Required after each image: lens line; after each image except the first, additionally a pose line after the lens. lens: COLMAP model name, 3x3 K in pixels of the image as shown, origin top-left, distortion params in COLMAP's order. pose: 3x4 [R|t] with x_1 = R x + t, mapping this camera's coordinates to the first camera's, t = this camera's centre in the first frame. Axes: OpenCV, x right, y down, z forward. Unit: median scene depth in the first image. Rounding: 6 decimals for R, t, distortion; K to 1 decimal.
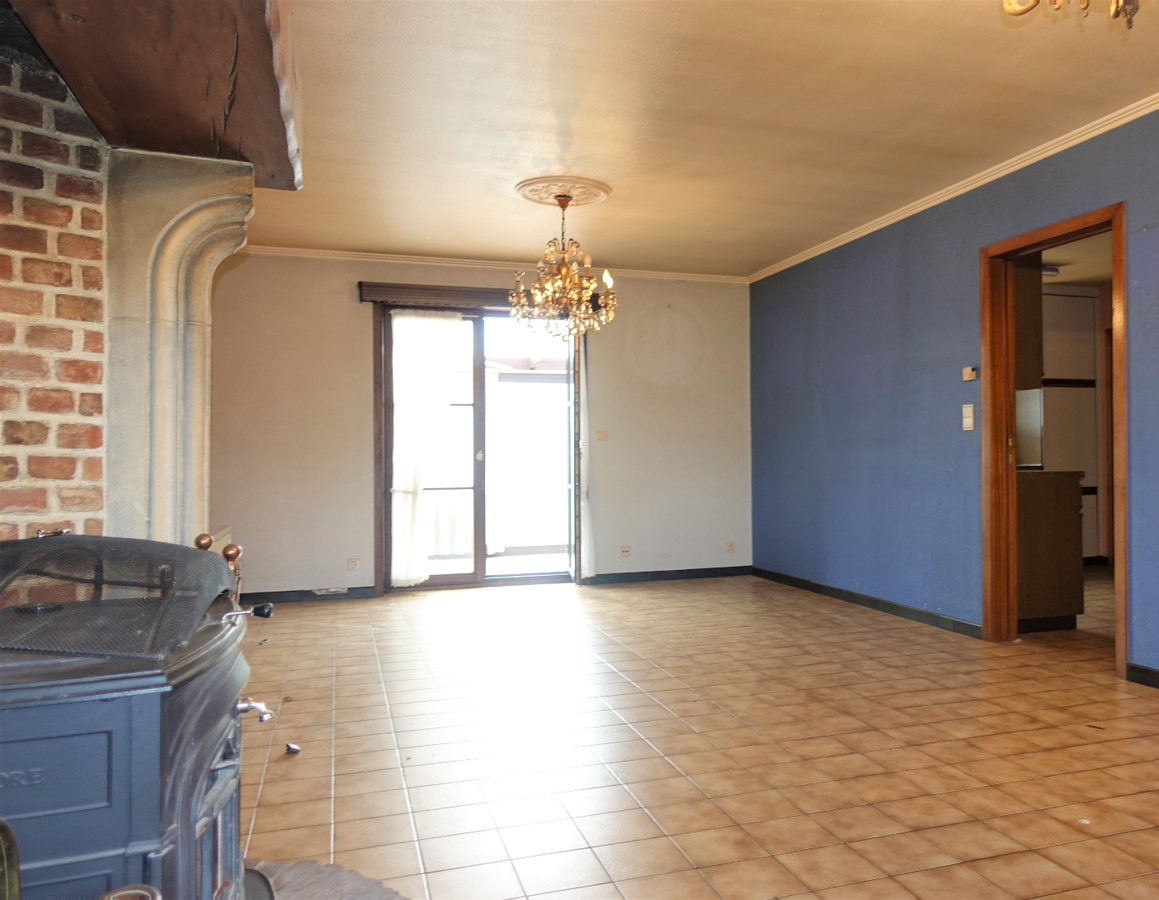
lens RADIAL K [[934.6, 0, 686.2], [0, 934.6, 446.3], [0, 0, 1]] dist [0.001303, -0.002250]
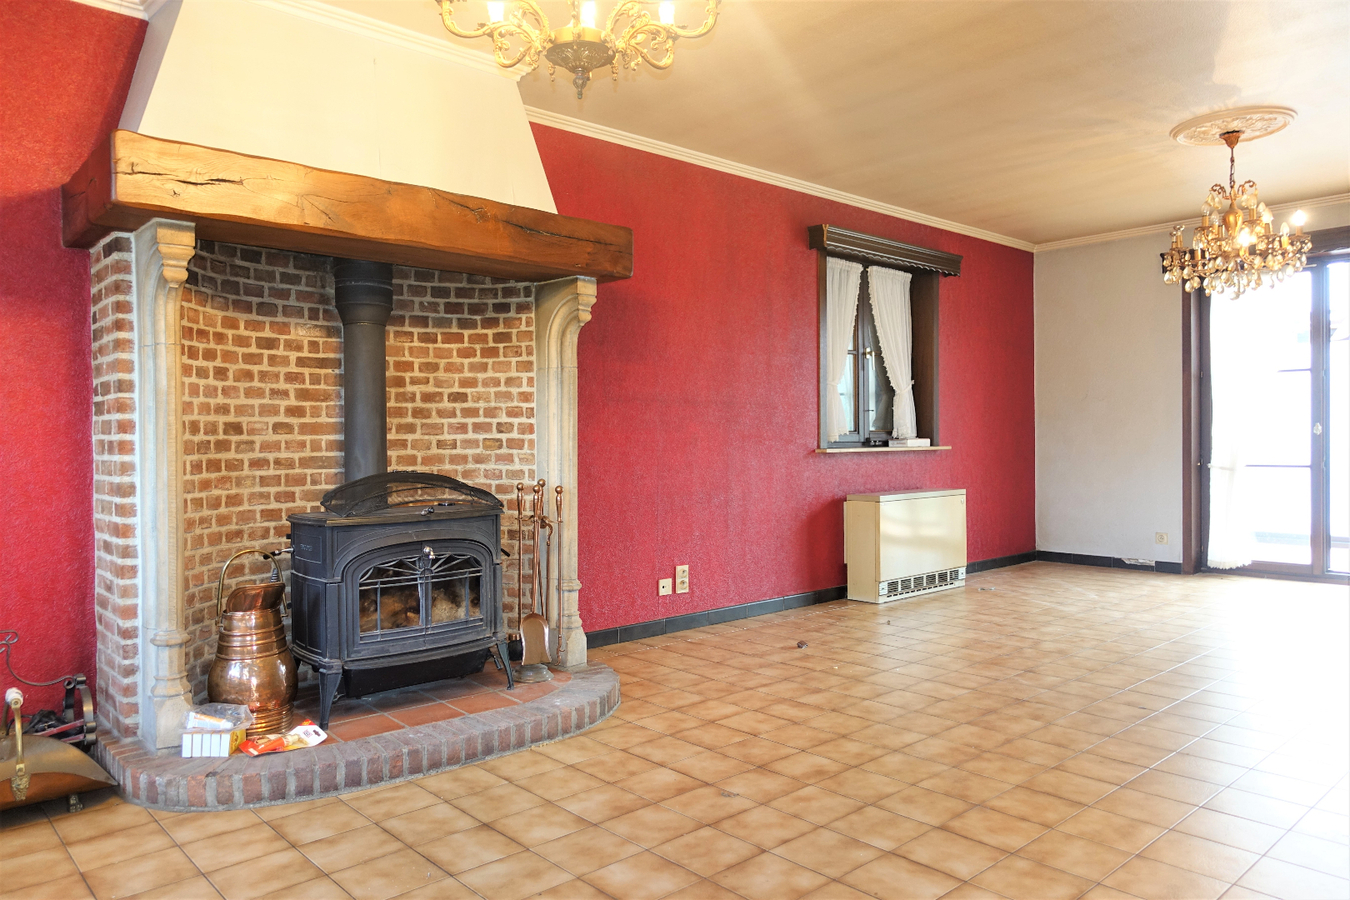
lens RADIAL K [[942.3, 0, 679.0], [0, 942.3, 443.0], [0, 0, 1]] dist [0.004722, 0.003403]
pose [[0.376737, 0.010050, -0.926266, 1.142268], [0.017658, 0.999682, 0.018029, -0.008752], [0.926152, -0.023148, 0.376440, 0.432833]]
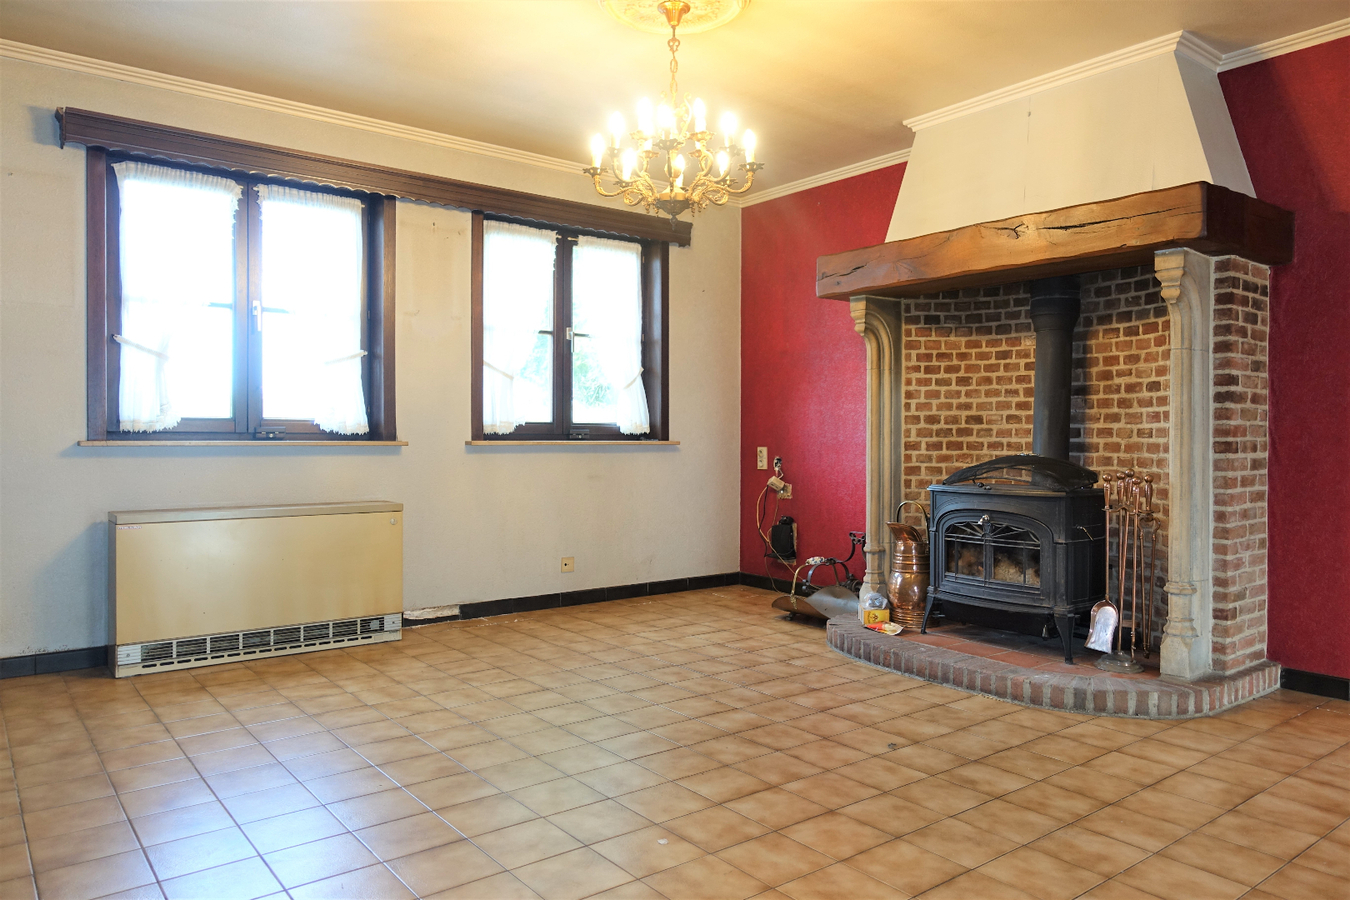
lens RADIAL K [[942.3, 0, 675.7], [0, 942.3, 446.2], [0, 0, 1]] dist [0.004722, 0.003403]
pose [[-0.954299, 0.009258, -0.298710, 0.758084], [0.008963, 0.999957, 0.002355, 0.028938], [0.298719, -0.000430, -0.954341, 2.073543]]
